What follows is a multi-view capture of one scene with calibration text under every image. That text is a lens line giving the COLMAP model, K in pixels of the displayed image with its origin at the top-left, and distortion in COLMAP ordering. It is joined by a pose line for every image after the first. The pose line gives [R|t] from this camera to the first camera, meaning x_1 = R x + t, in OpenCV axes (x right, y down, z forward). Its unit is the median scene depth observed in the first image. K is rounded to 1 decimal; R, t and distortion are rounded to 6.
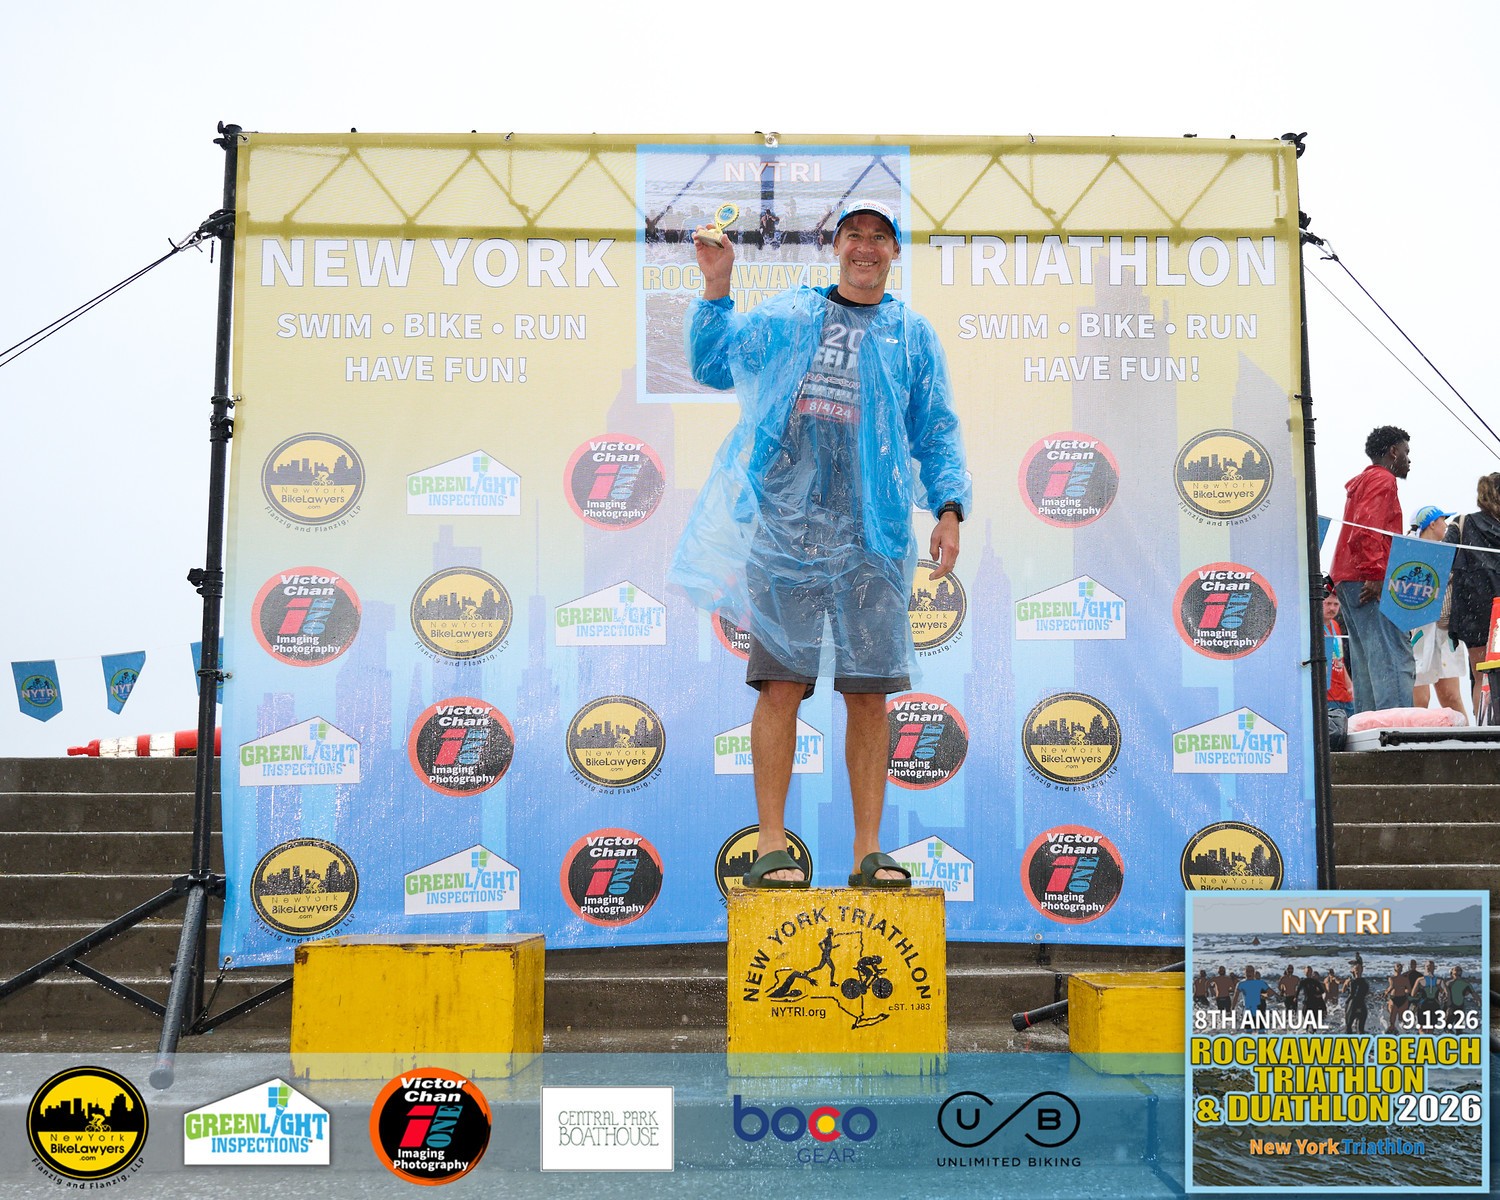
lens RADIAL K [[1694.0, 0, 835.8], [0, 1694.0, 600.8], [0, 0, 1]] dist [0.003268, 0.007192]
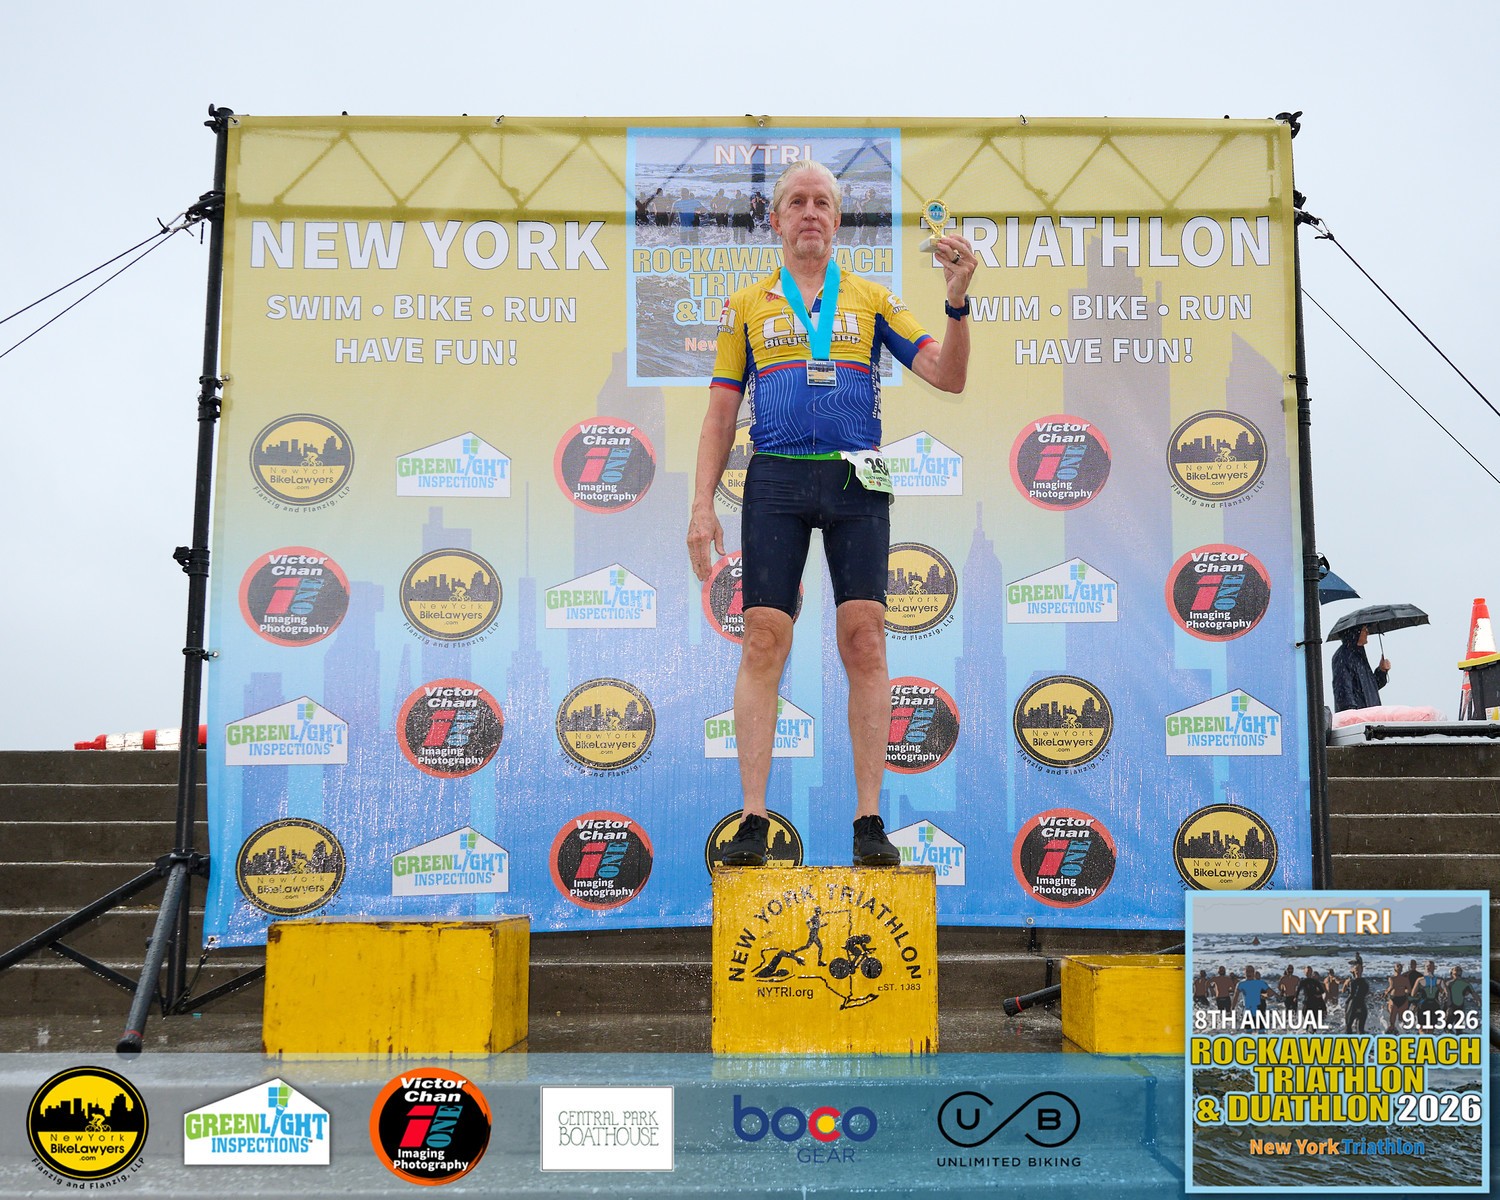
lens RADIAL K [[1507.8, 0, 810.5], [0, 1507.8, 640.5], [0, 0, 1]] dist [0.025198, -0.006951]
pose [[0.999862, 0.000070, -0.016641, 0.005590], [-0.000086, 1.000000, -0.000966, 0.034397], [0.016641, 0.000967, 0.999861, 0.111822]]
